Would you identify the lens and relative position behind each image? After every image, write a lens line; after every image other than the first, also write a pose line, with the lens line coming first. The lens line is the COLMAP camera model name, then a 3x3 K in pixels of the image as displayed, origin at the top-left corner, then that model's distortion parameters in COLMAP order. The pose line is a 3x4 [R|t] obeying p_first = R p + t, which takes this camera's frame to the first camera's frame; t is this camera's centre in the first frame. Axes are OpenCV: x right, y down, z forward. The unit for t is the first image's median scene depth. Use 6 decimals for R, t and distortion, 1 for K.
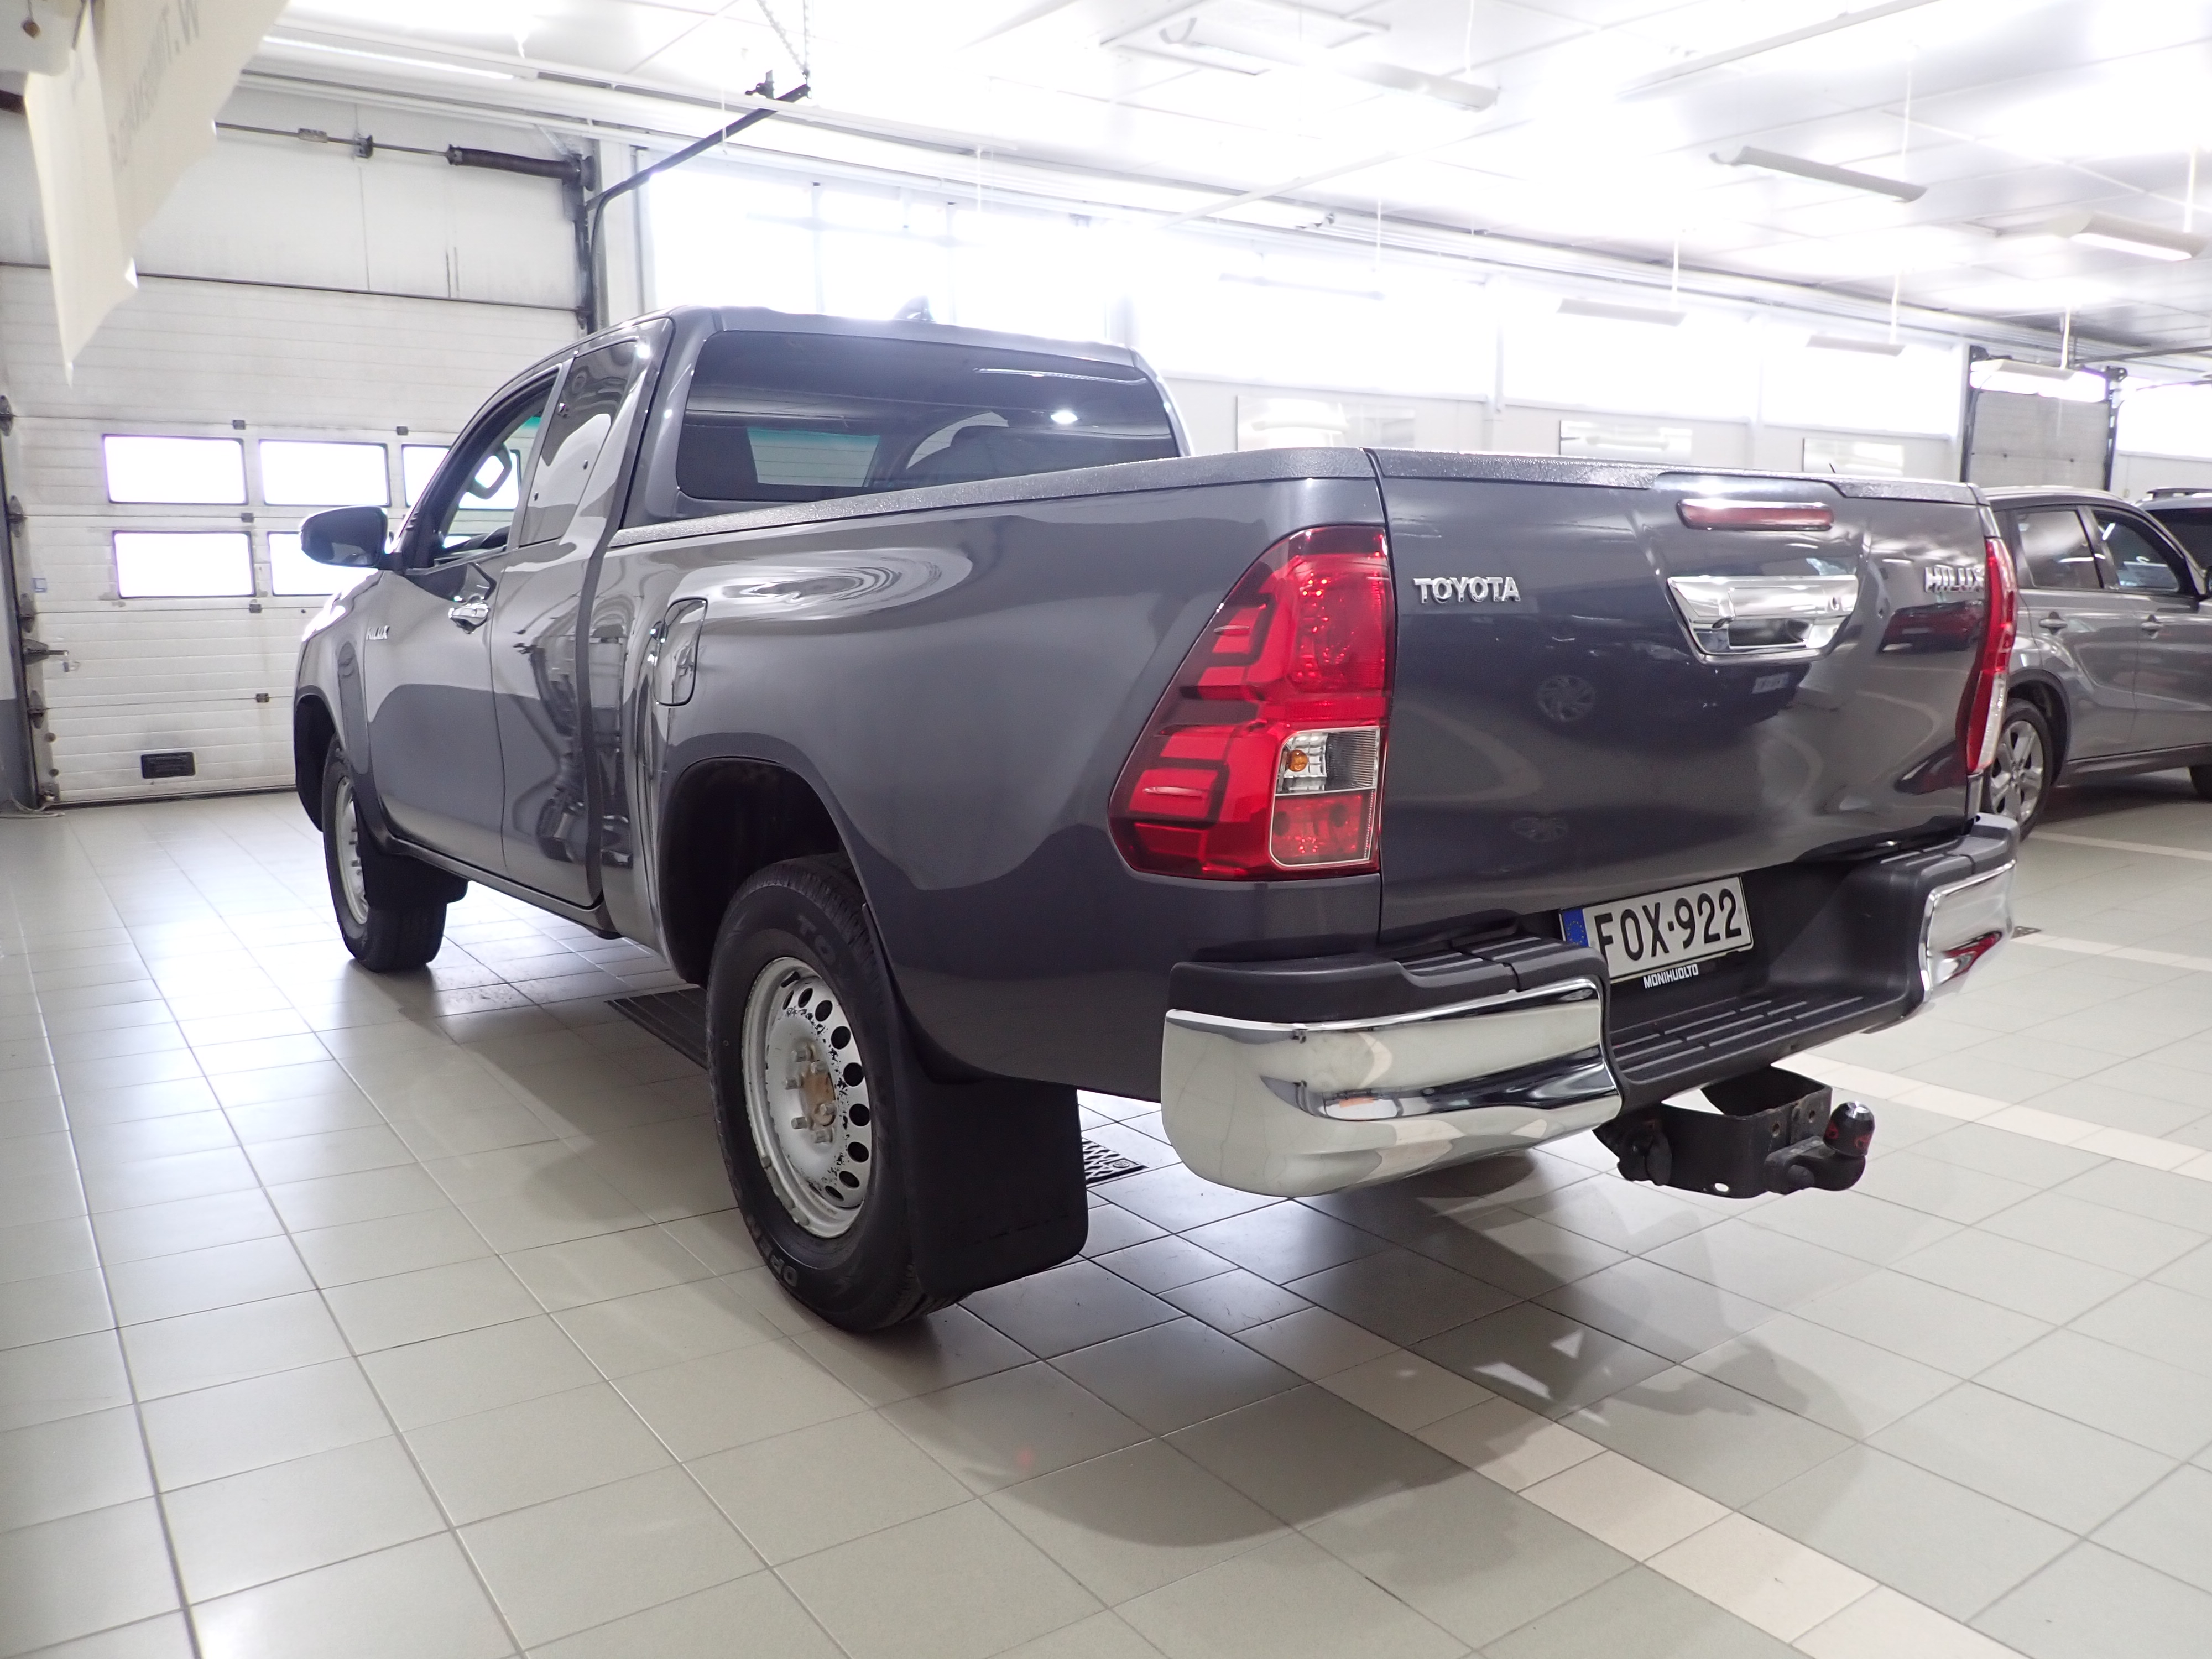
lens RADIAL K [[1625.5, 0, 1102.7], [0, 1625.5, 829.8], [0, 0, 1]] dist [-0.010967, -0.002398]
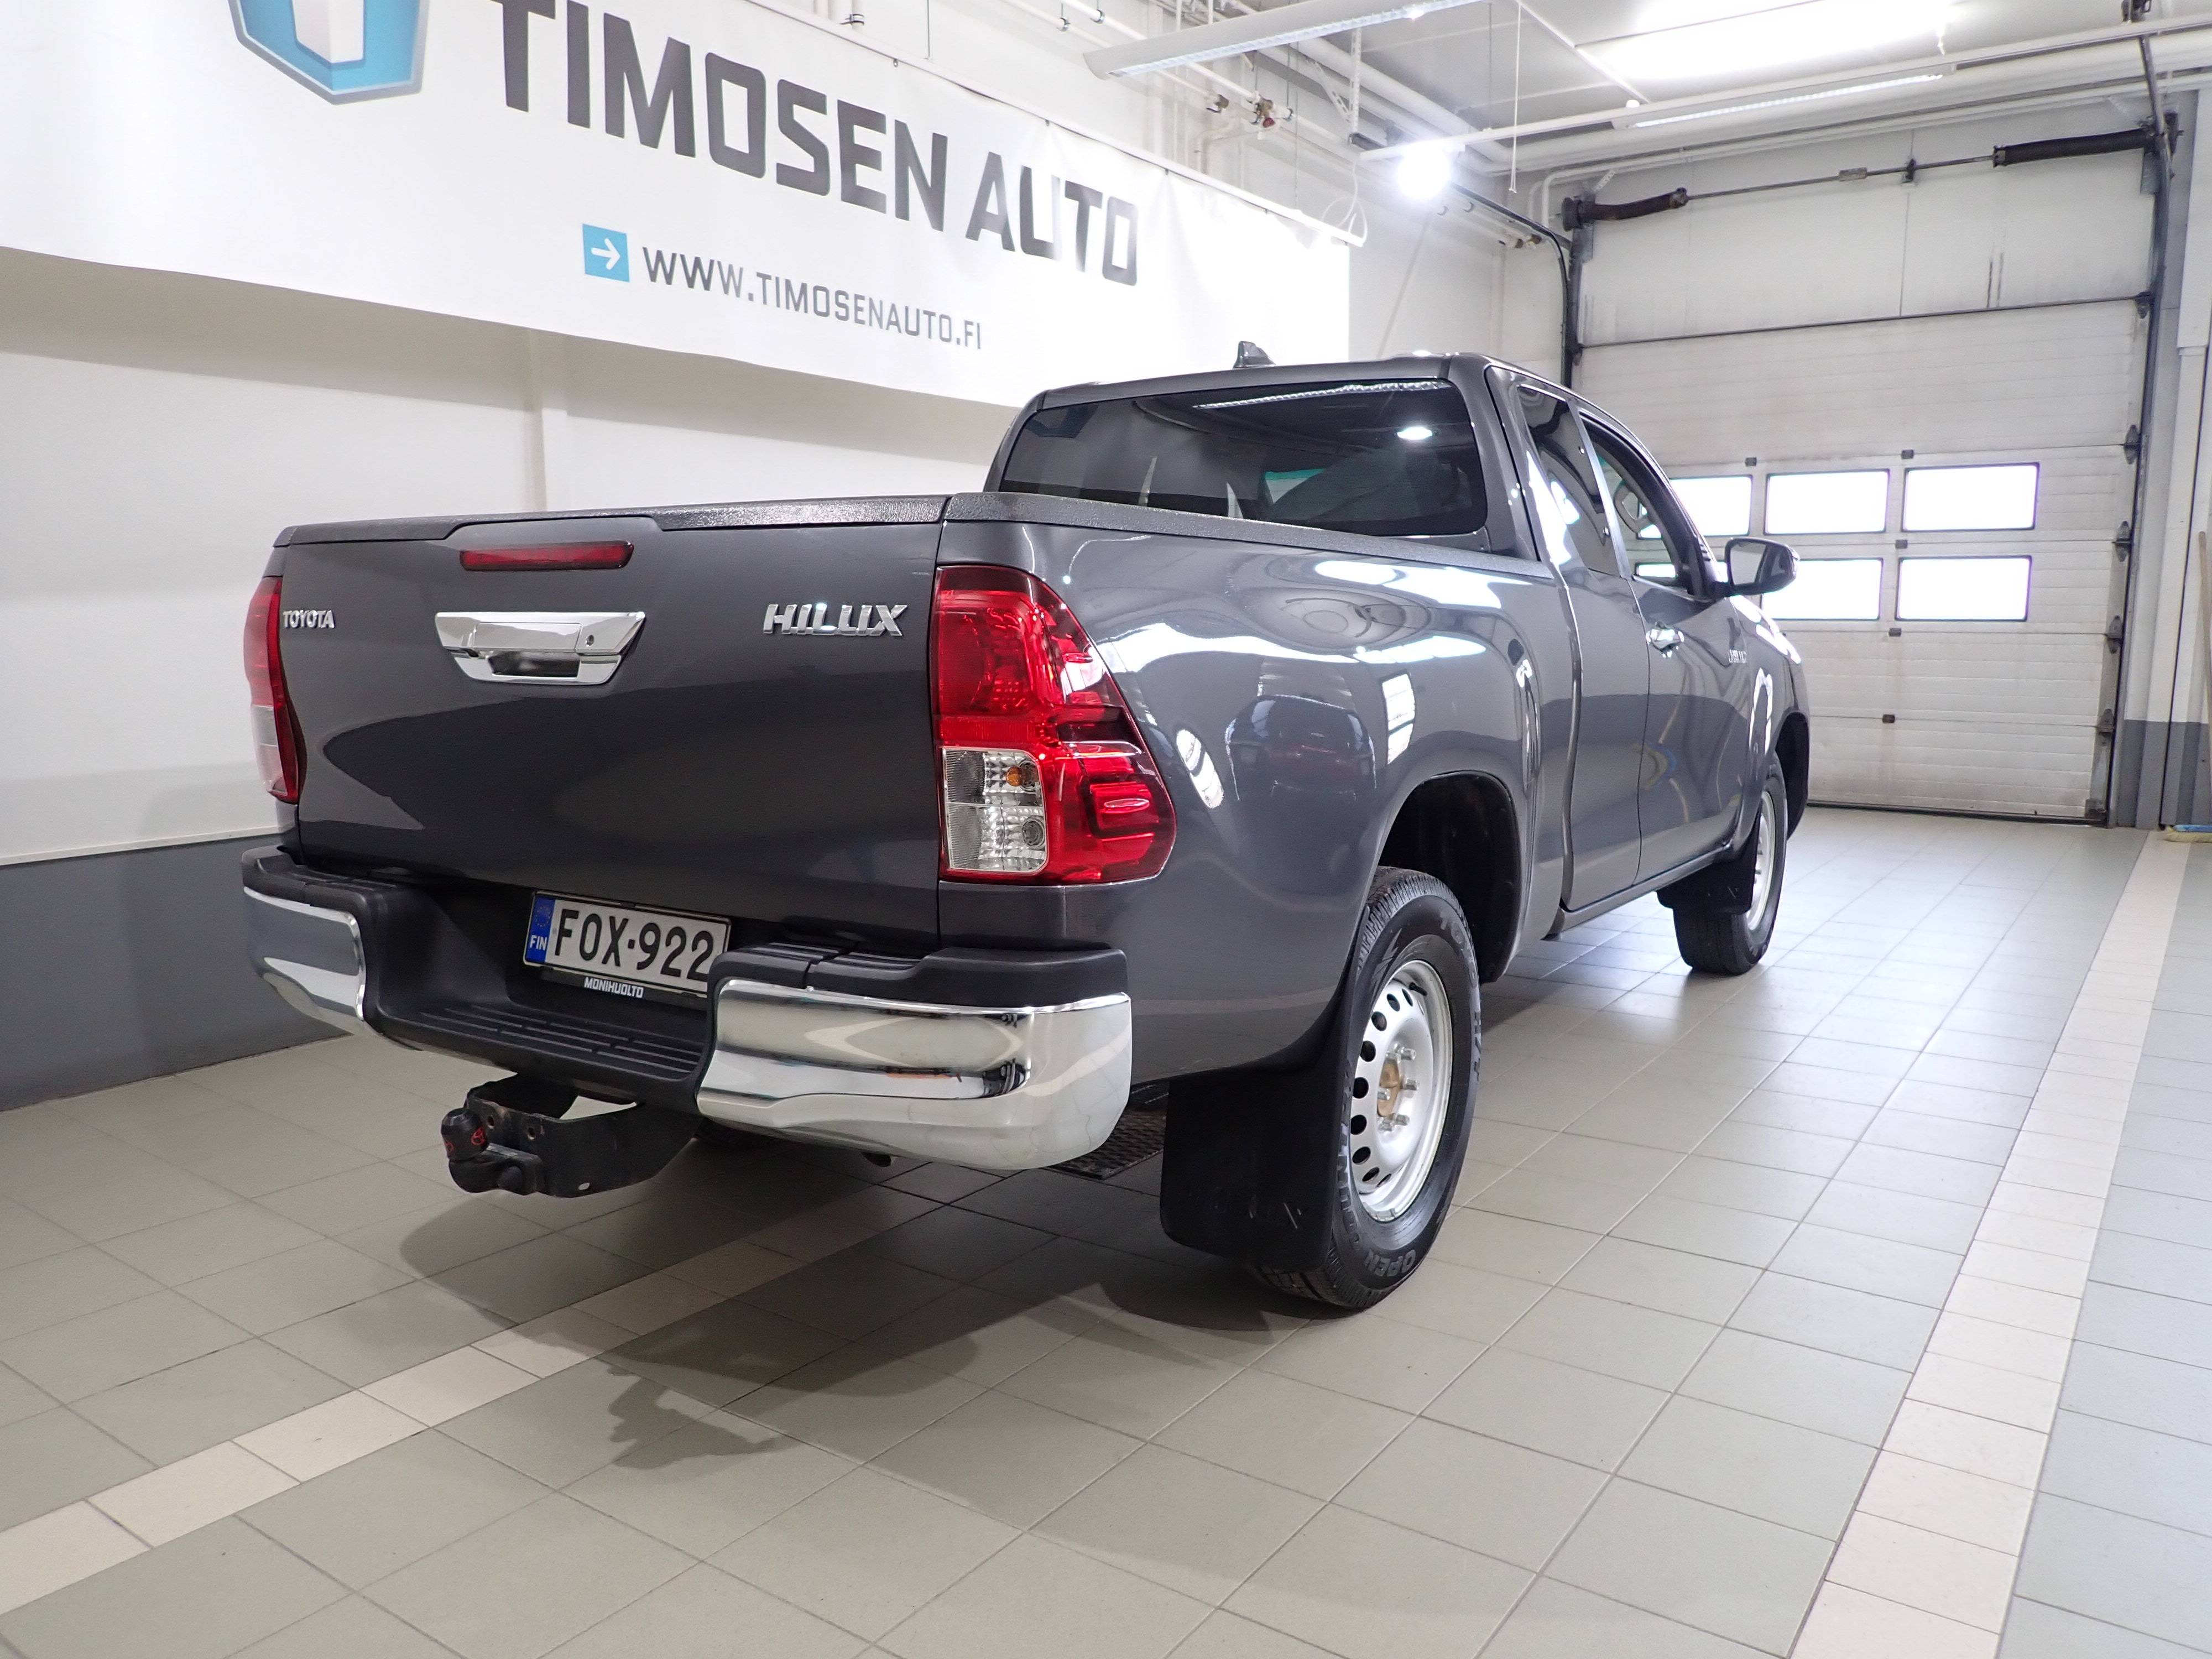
lens RADIAL K [[1625.5, 0, 1100.5], [0, 1625.5, 832.5], [0, 0, 1]] dist [-0.010967, -0.002398]
pose [[0.339138, 0.136355, -0.930802, 1.381779], [-0.147084, 0.984957, 0.090699, -0.147405], [0.929167, 0.106147, 0.354092, 0.877334]]
